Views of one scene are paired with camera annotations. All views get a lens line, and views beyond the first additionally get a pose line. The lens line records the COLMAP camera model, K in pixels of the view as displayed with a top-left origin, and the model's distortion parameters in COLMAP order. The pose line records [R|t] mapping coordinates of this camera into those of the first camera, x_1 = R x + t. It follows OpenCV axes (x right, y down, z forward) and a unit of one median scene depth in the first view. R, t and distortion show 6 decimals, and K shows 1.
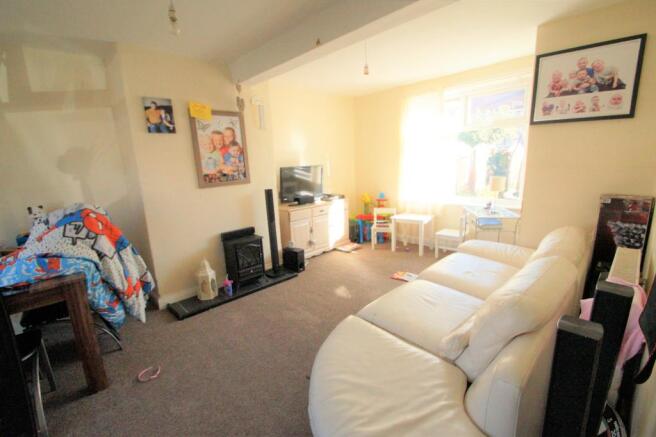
lens RADIAL K [[293.3, 0, 327.4], [0, 293.3, 219.3], [0, 0, 1]] dist [-0.011025, -0.004415]
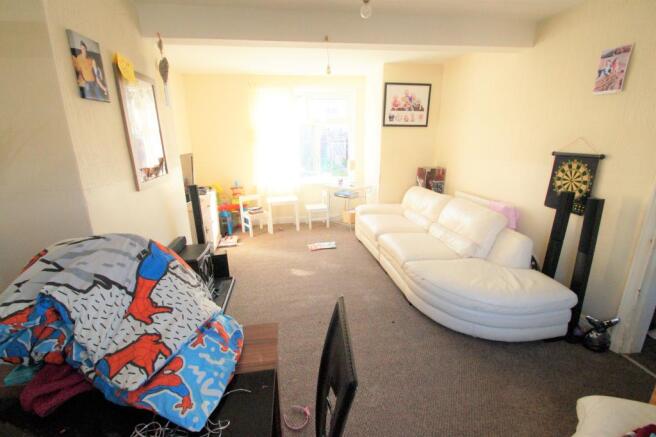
lens RADIAL K [[293.3, 0, 330.1], [0, 293.3, 220.5], [0, 0, 1]] dist [-0.011025, -0.004415]
pose [[0.575723, -0.191528, 0.794896, -0.872520], [0.151243, 0.980347, 0.126671, -0.072858], [-0.803535, 0.047295, 0.593376, 0.331662]]
